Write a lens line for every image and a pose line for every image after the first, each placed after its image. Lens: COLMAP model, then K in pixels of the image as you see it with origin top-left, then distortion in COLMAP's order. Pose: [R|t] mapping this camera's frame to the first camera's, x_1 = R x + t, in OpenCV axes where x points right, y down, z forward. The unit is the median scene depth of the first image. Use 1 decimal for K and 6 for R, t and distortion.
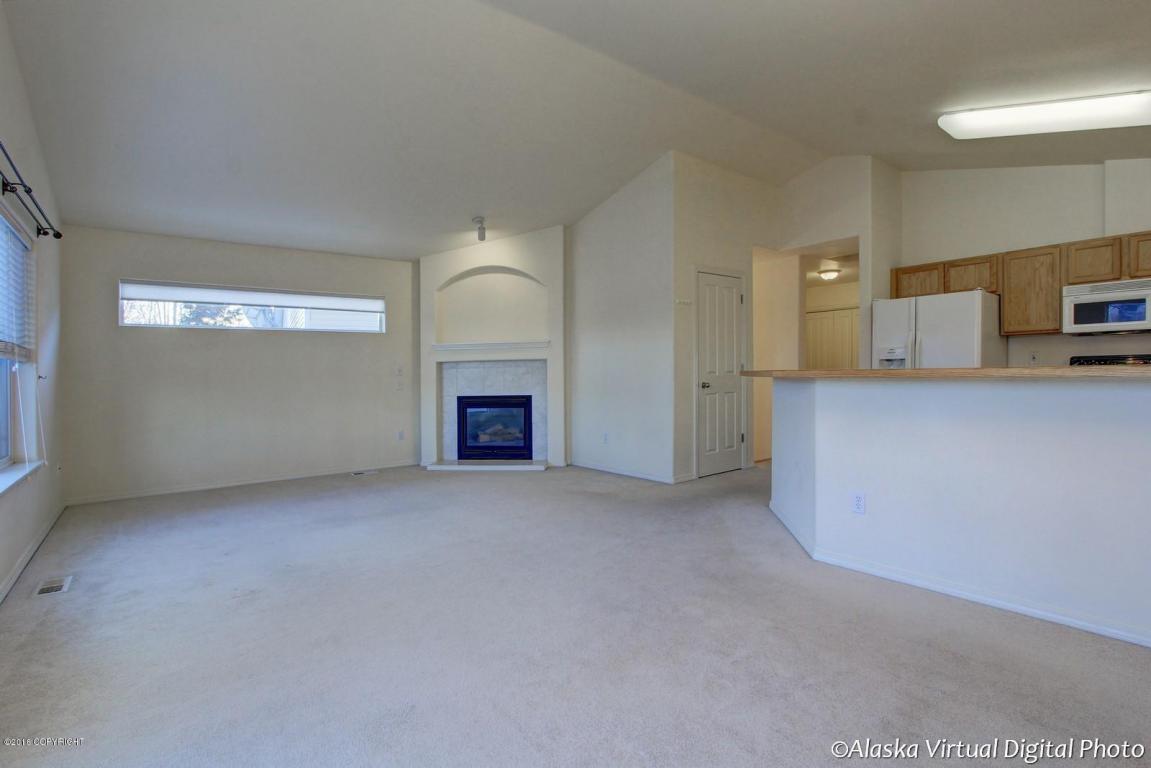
lens RADIAL K [[545.6, 0, 579.3], [0, 545.6, 387.7], [0, 0, 1]] dist [-0.009987, -0.000039]
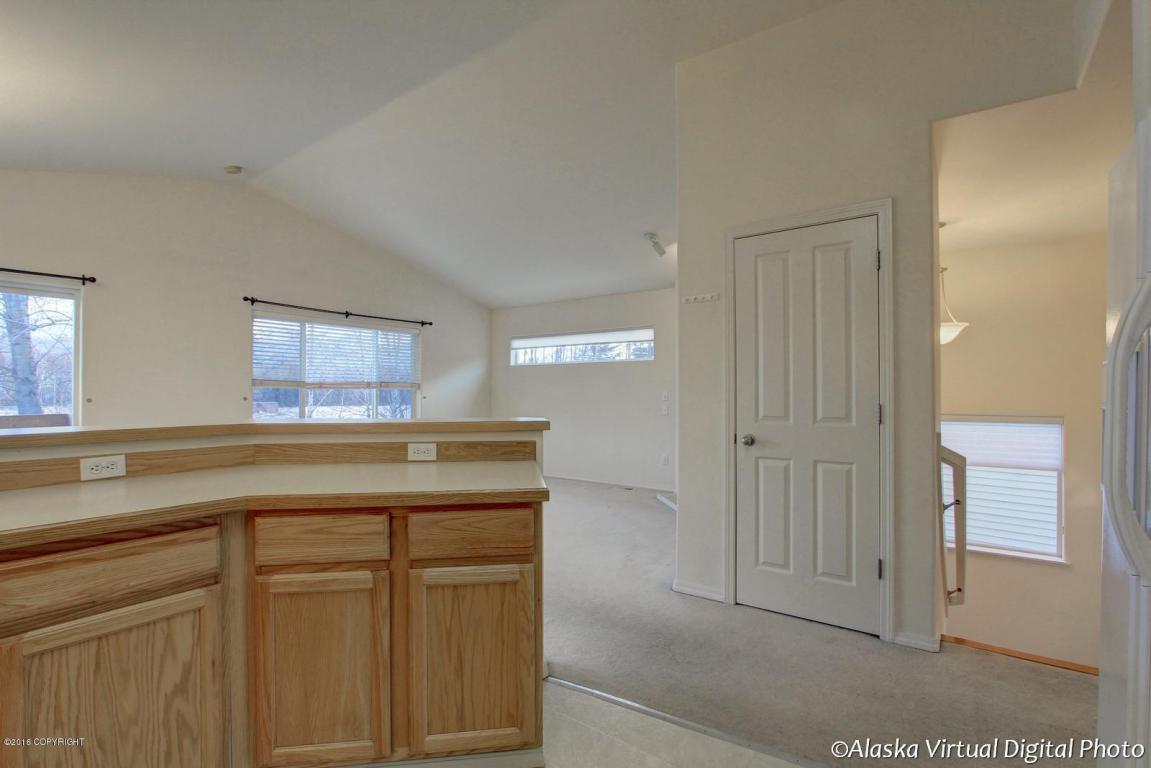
lens RADIAL K [[545.6, 0, 579.3], [0, 545.6, 387.7], [0, 0, 1]] dist [-0.009987, -0.000039]
pose [[0.256326, 0.012209, -0.966513, 0.629151], [-0.033463, 0.999433, 0.003750, -0.047136], [0.966011, 0.031381, 0.256589, 0.608007]]
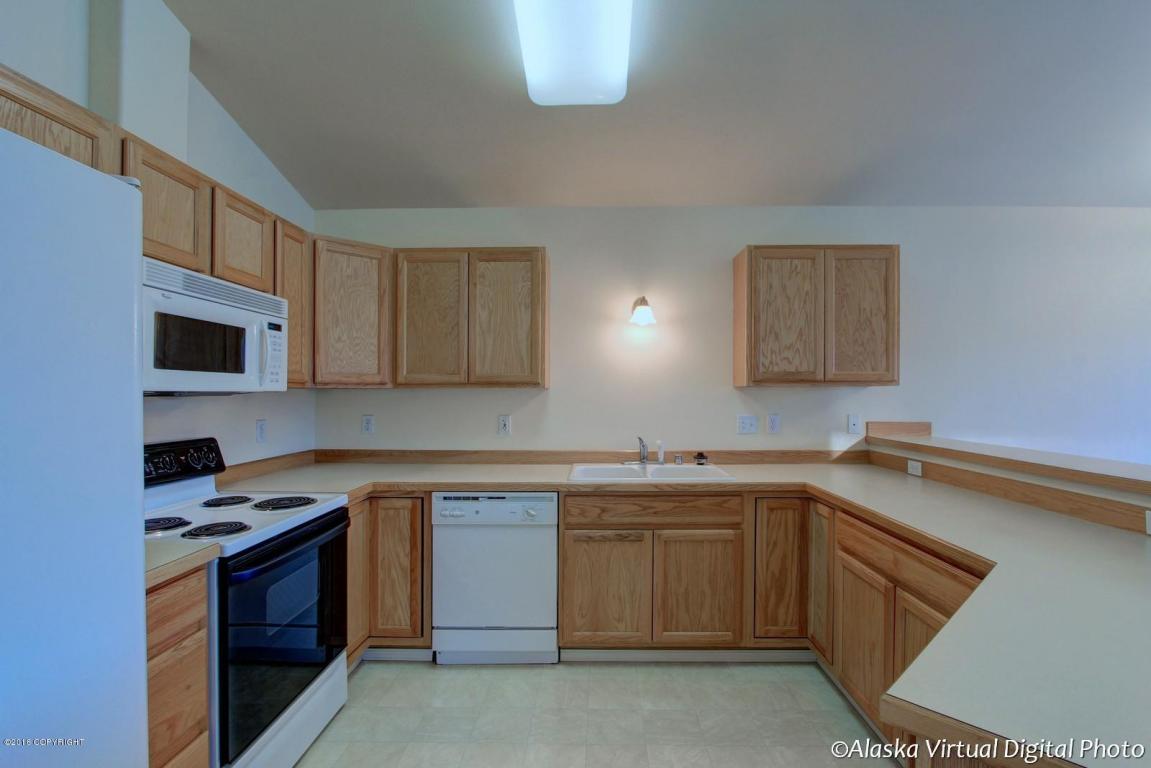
lens RADIAL K [[545.6, 0, 579.3], [0, 545.6, 387.7], [0, 0, 1]] dist [-0.009987, -0.000039]
pose [[-0.766149, 0.024328, 0.642202, 0.338471], [0.032555, 0.999469, 0.000975, -0.069007], [-0.641838, 0.021654, -0.766534, 0.804495]]
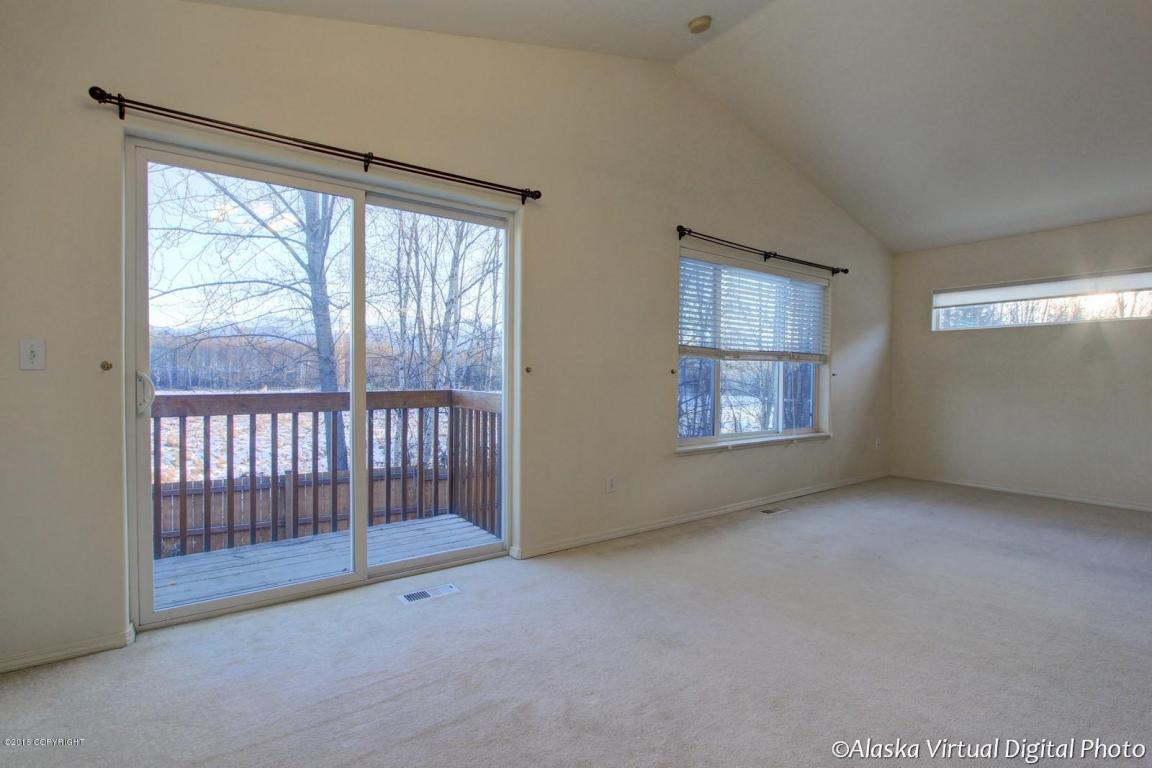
lens RADIAL K [[546.2, 0, 578.7], [0, 546.2, 369.8], [0, 0, 1]] dist [-0.016512, 0.000108]
pose [[-0.038607, 0.005378, -0.999240, 0.265889], [-0.033166, 0.999428, 0.006660, -0.010517], [0.998704, 0.033398, -0.038406, 0.228043]]
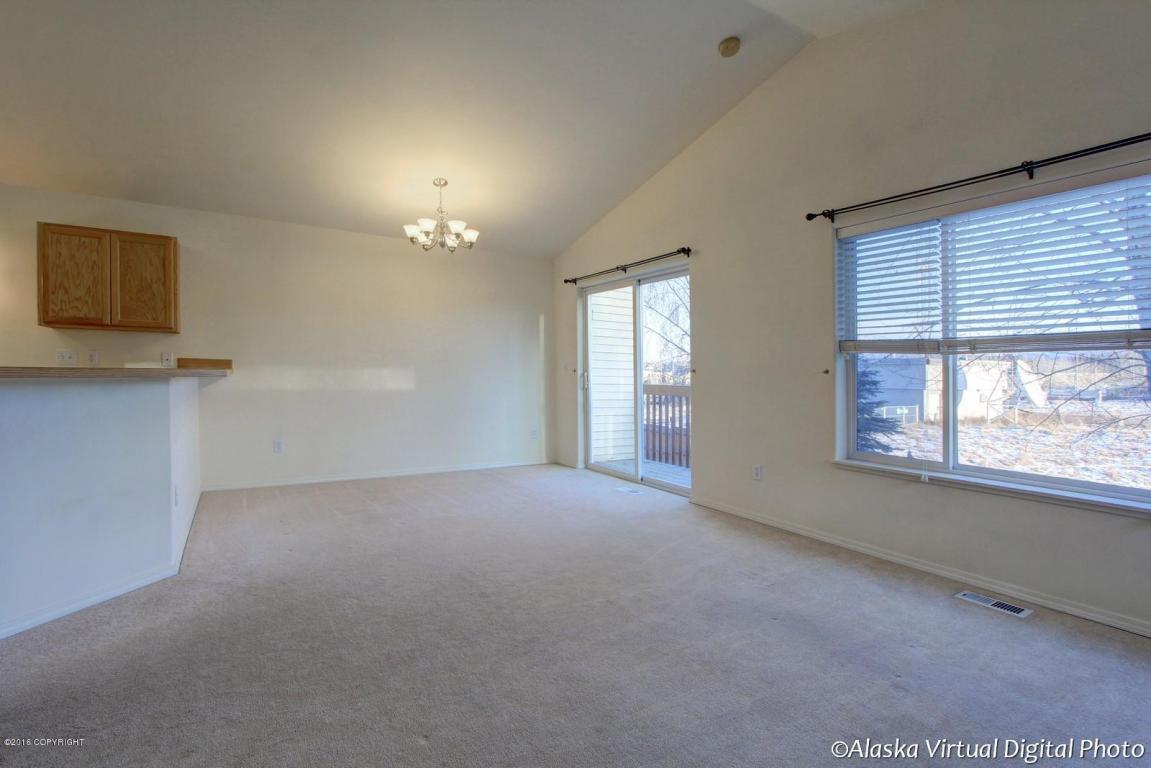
lens RADIAL K [[568.0, 0, 591.0], [0, 568.0, 387.1], [0, 0, 1]] dist [-0.003402, -0.000330]
pose [[-0.993234, -0.001448, 0.116123, -0.199455], [0.004502, 0.998691, 0.050960, -0.023278], [-0.116044, 0.051138, -0.991927, 0.942304]]
